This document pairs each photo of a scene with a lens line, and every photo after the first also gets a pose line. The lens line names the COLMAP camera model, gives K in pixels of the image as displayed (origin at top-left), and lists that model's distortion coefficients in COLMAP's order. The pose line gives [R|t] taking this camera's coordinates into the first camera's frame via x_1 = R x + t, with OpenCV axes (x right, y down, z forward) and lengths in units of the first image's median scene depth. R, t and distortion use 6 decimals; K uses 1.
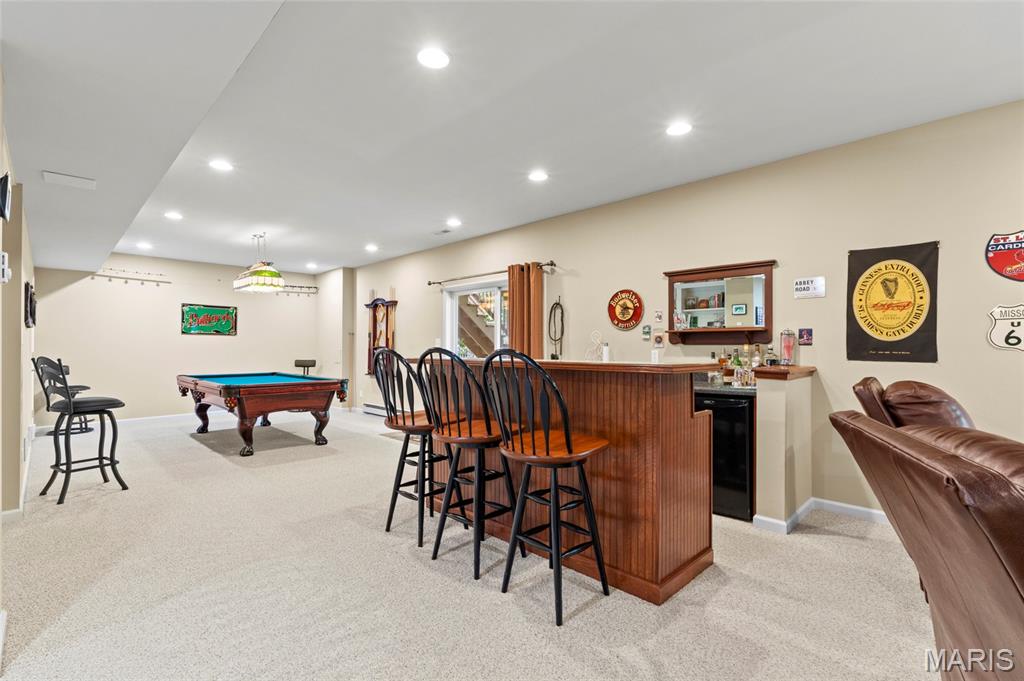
lens RADIAL K [[461.0, 0, 513.5], [0, 461.0, 342.6], [0, 0, 1]] dist [-0.003258, 0.000543]
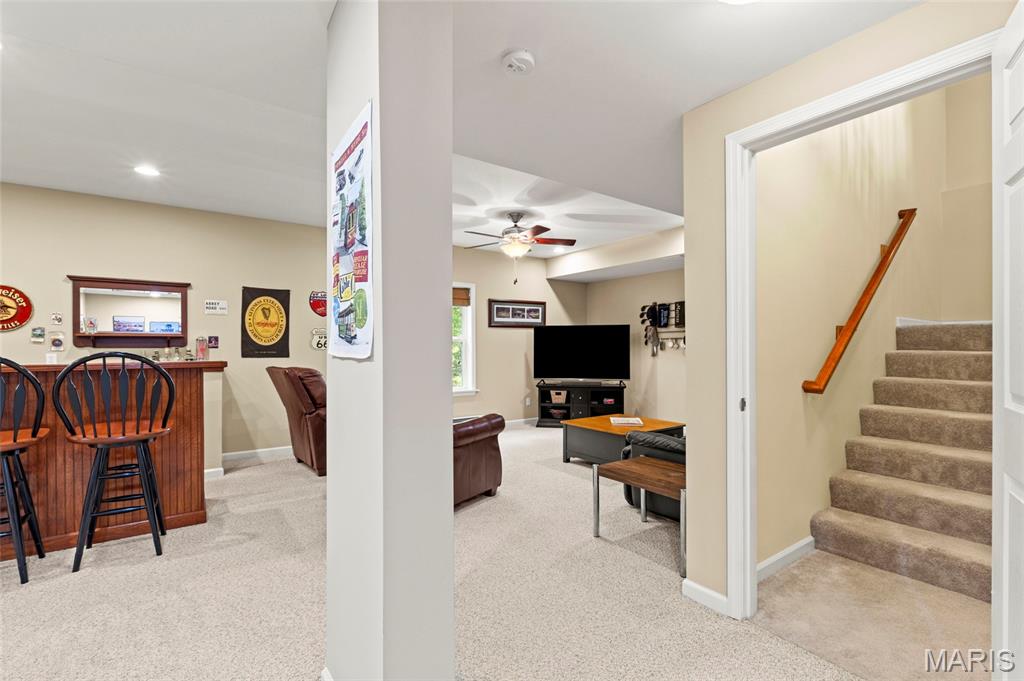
lens RADIAL K [[461.0, 0, 517.8], [0, 461.0, 349.5], [0, 0, 1]] dist [-0.003258, 0.000543]
pose [[0.165340, -0.007829, 0.986206, -0.494298], [-0.005921, 0.999943, 0.008931, -0.006375], [-0.986219, -0.007316, 0.165284, -0.124437]]
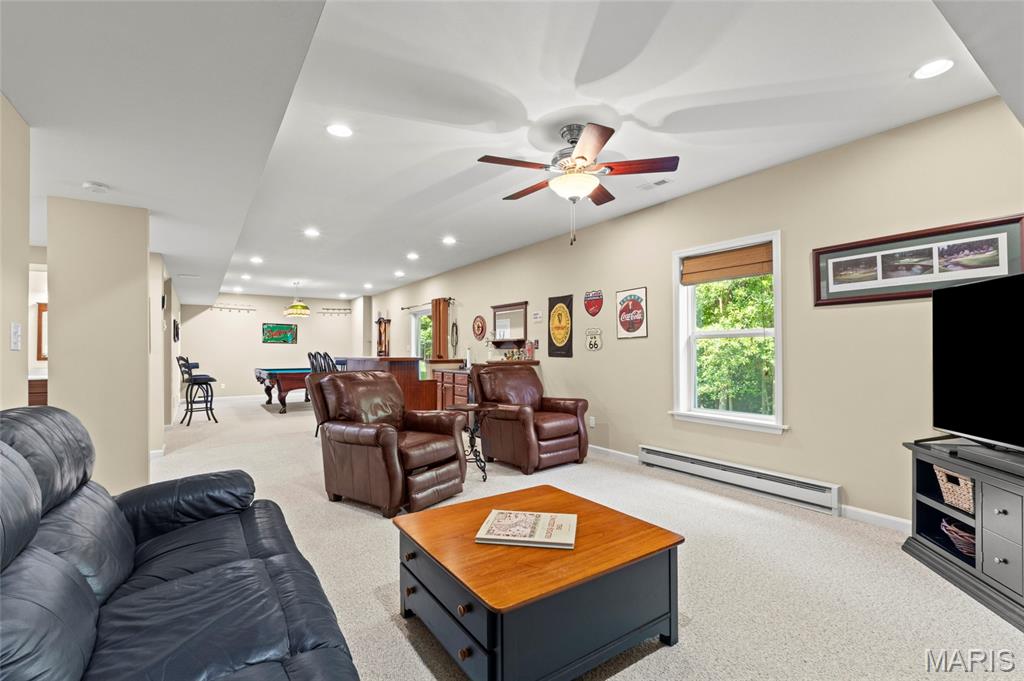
lens RADIAL K [[461.0, 0, 514.9], [0, 461.0, 346.6], [0, 0, 1]] dist [-0.003258, 0.000543]
pose [[0.982136, -0.006499, -0.188058, 0.734246], [0.006681, 0.999978, 0.000334, -0.003204], [0.188052, -0.001584, 0.982158, -0.655620]]
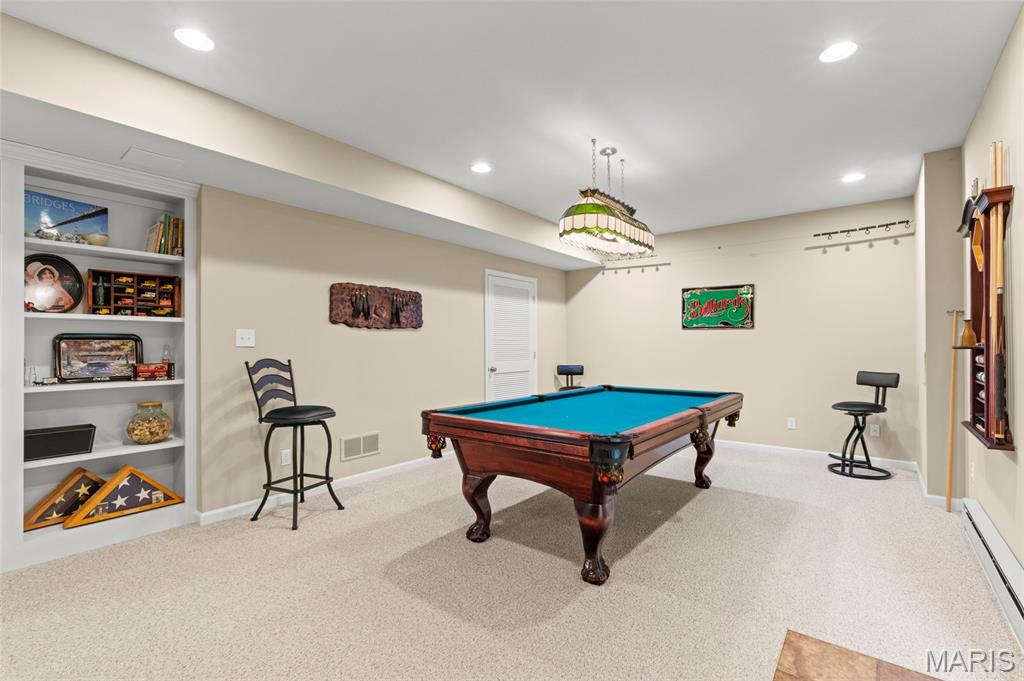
lens RADIAL K [[461.0, 0, 513.8], [0, 461.0, 339.1], [0, 0, 1]] dist [-0.003258, 0.000543]
pose [[0.127032, -0.018002, -0.991735, -0.014490], [0.011216, 0.999797, -0.016712, 0.012629], [0.991835, -0.009000, 0.127208, 1.158627]]
